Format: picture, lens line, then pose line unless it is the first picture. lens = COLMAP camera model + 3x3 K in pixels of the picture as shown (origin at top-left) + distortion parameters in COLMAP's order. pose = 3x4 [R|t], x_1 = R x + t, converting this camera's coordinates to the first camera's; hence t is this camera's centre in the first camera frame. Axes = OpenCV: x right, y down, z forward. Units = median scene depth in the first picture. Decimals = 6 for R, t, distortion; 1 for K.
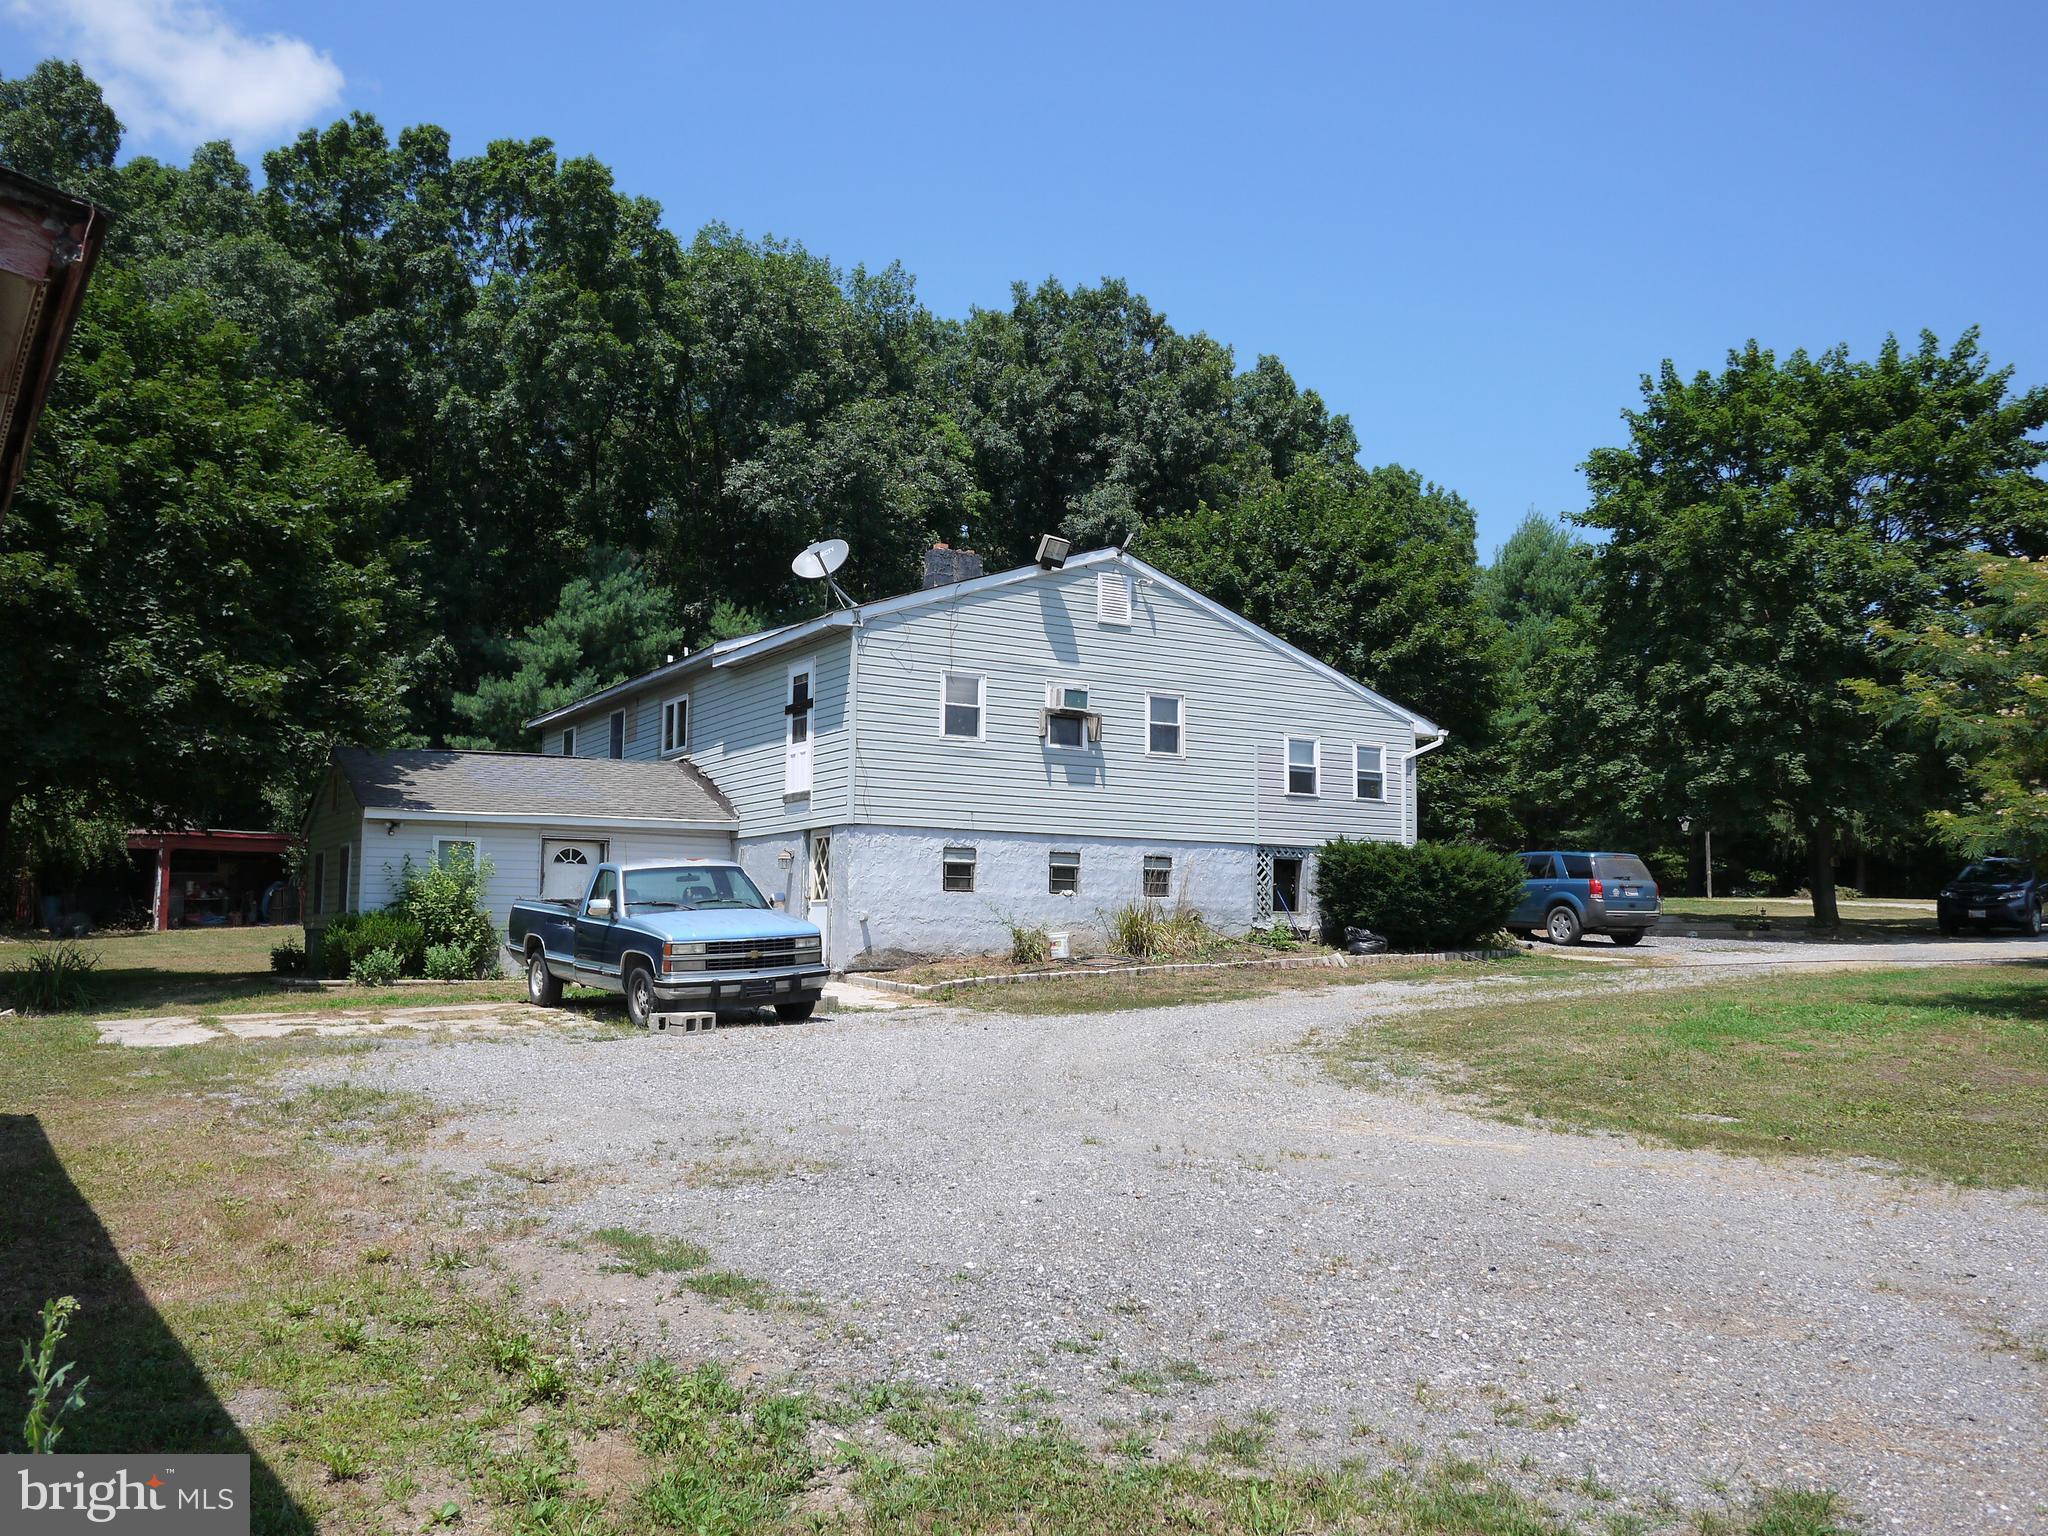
lens RADIAL K [[1637.2, 0, 1024.0], [0, 1637.2, 768.0], [0, 0, 1]] dist [-0.124965, 0.007195]
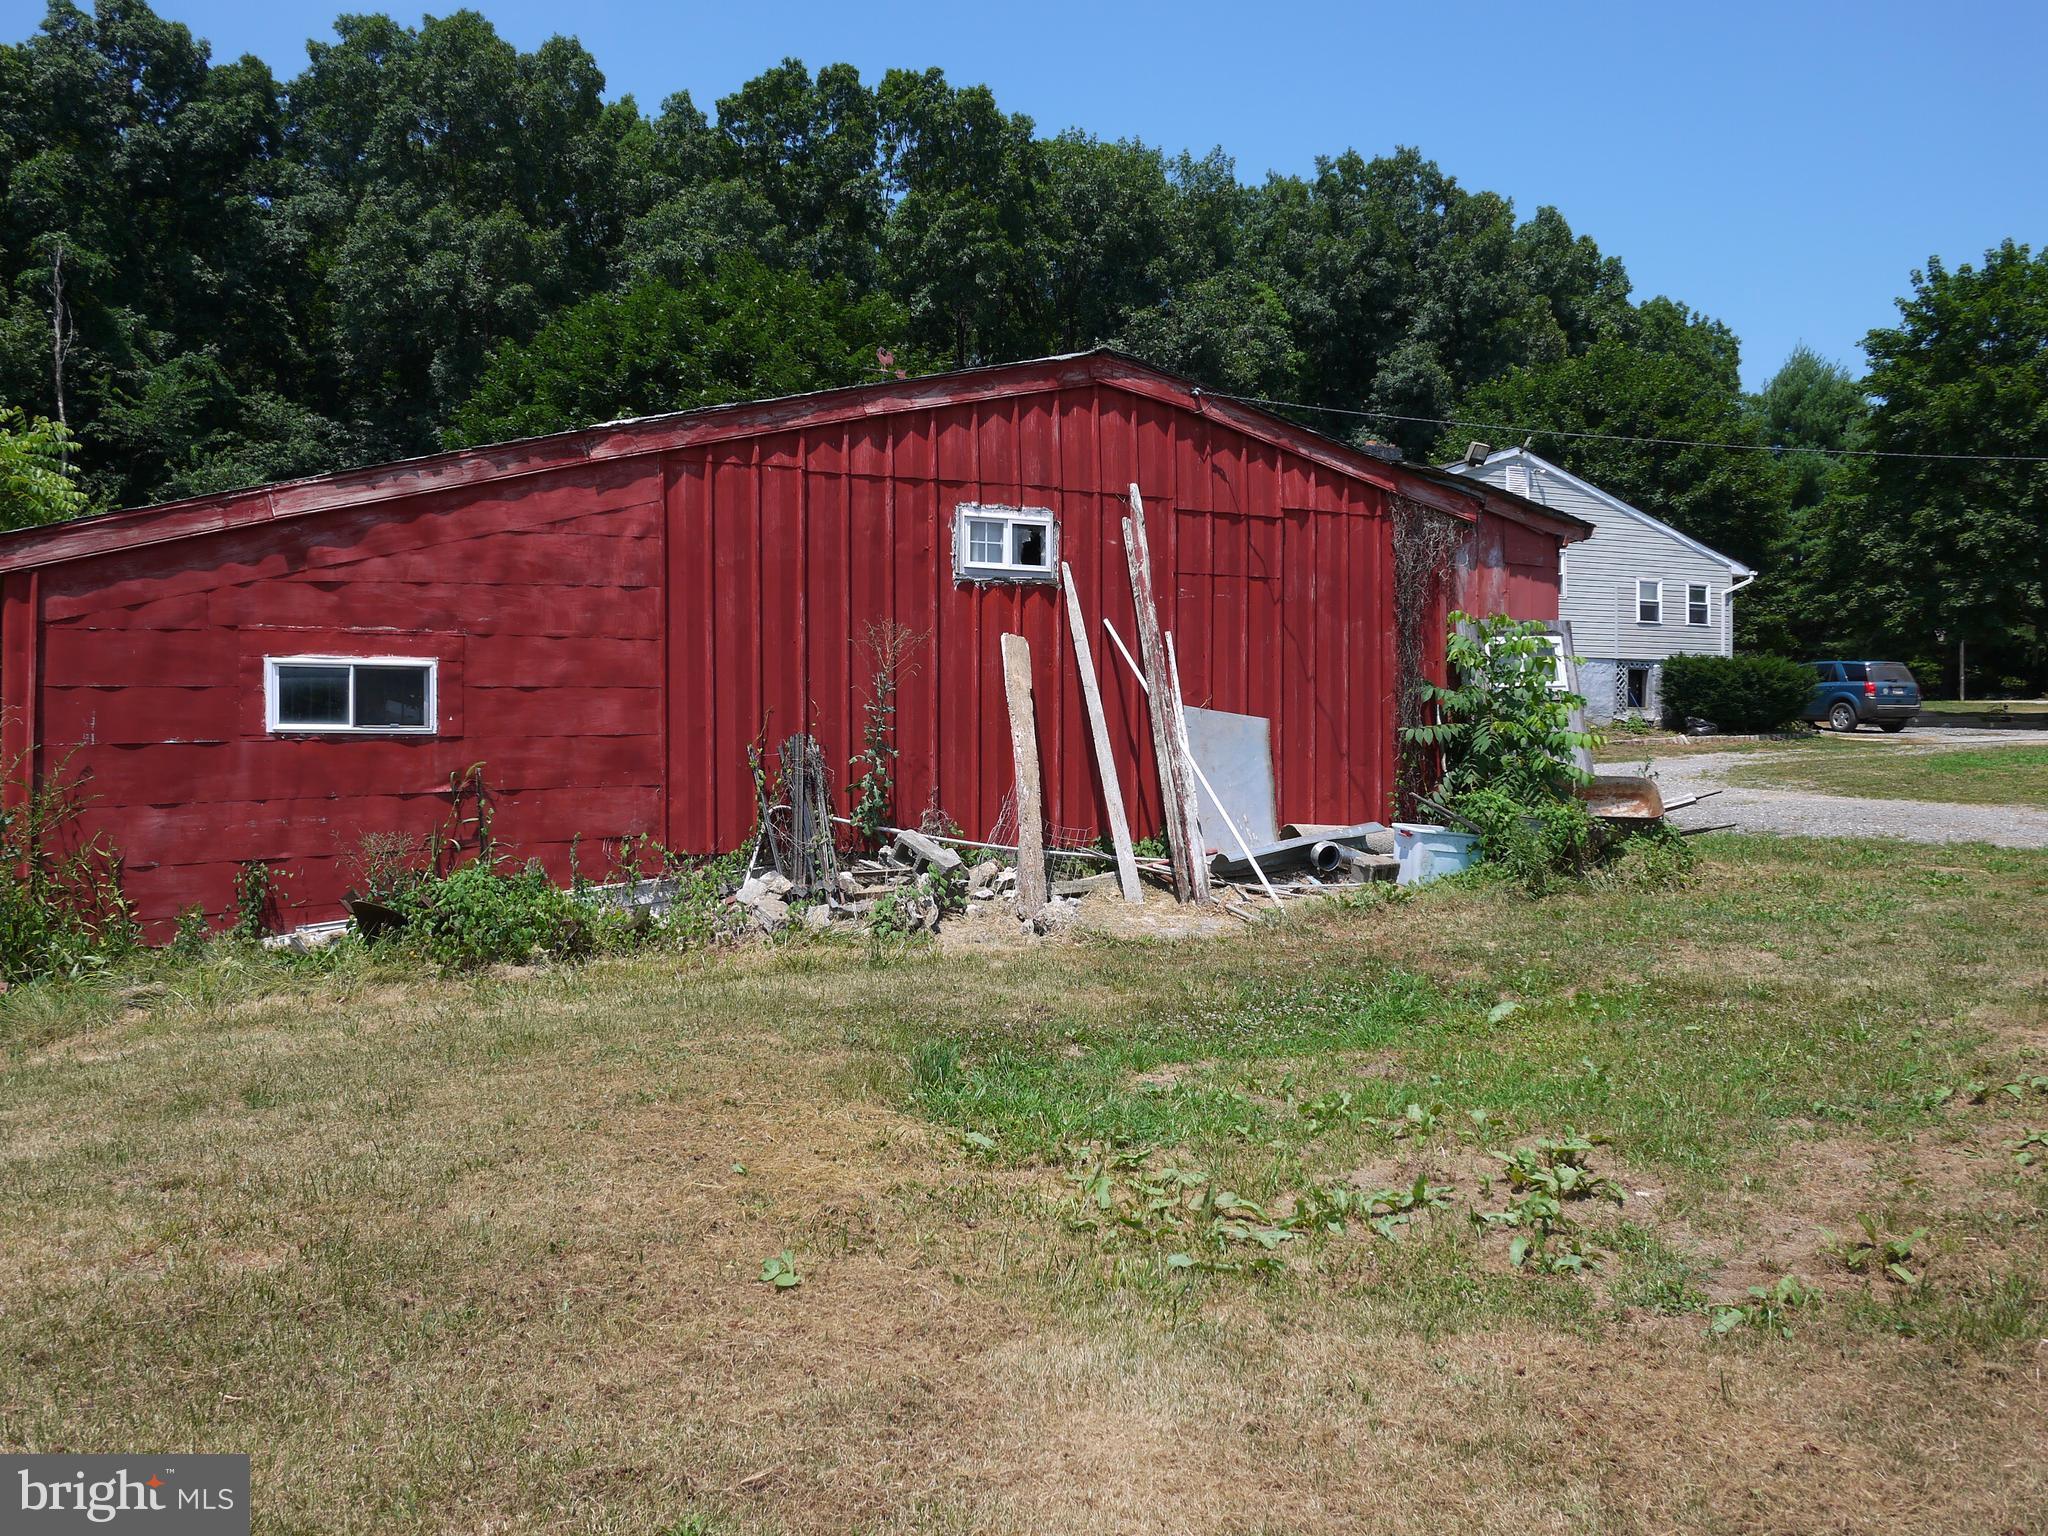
lens RADIAL K [[1650.4, 0, 1024.0], [0, 1650.4, 768.0], [0, 0, 1]] dist [-0.084417, -0.001250]
pose [[0.991647, -0.014017, -0.128217, -0.097075], [0.027894, 0.993859, 0.107081, -0.012580], [0.125929, -0.109763, 0.985948, -0.234992]]
